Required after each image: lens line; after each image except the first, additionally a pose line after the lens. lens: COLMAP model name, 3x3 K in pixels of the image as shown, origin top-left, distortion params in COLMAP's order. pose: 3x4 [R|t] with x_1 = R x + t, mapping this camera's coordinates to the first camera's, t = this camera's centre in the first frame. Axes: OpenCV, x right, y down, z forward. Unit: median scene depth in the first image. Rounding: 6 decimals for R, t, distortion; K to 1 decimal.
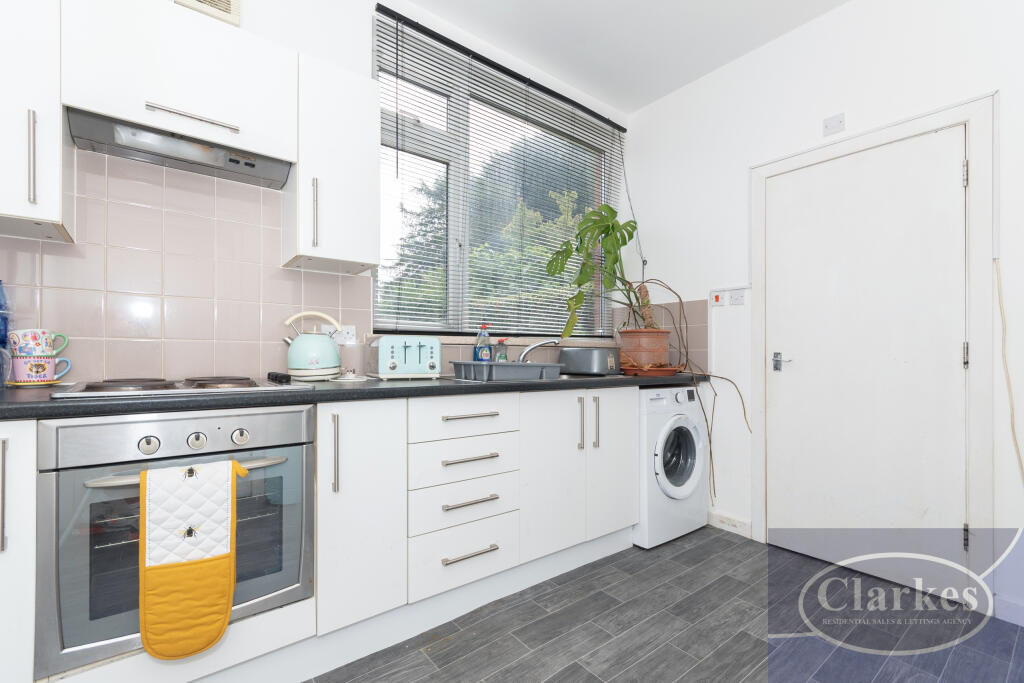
lens RADIAL K [[458.8, 0, 518.3], [0, 458.8, 363.7], [0, 0, 1]] dist [0.000904, 0.000028]
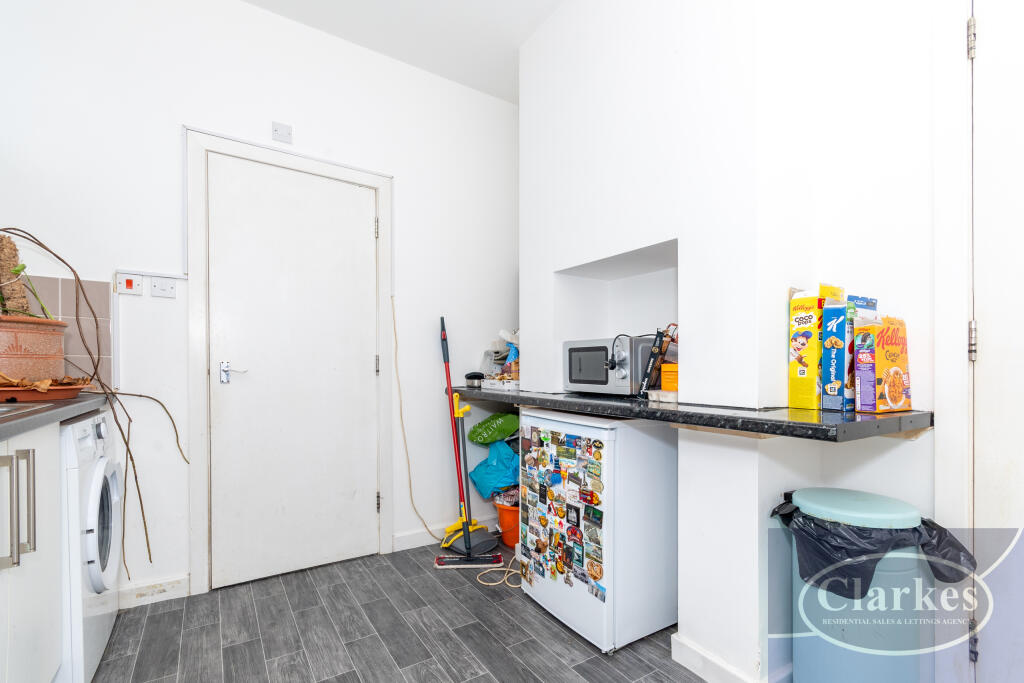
lens RADIAL K [[458.8, 0, 518.3], [0, 458.8, 363.7], [0, 0, 1]] dist [0.000904, 0.000028]
pose [[0.087424, -0.004608, 0.996161, -0.245975], [0.006767, 0.999969, 0.004032, -0.020027], [-0.996148, 0.006389, 0.087453, 0.381309]]
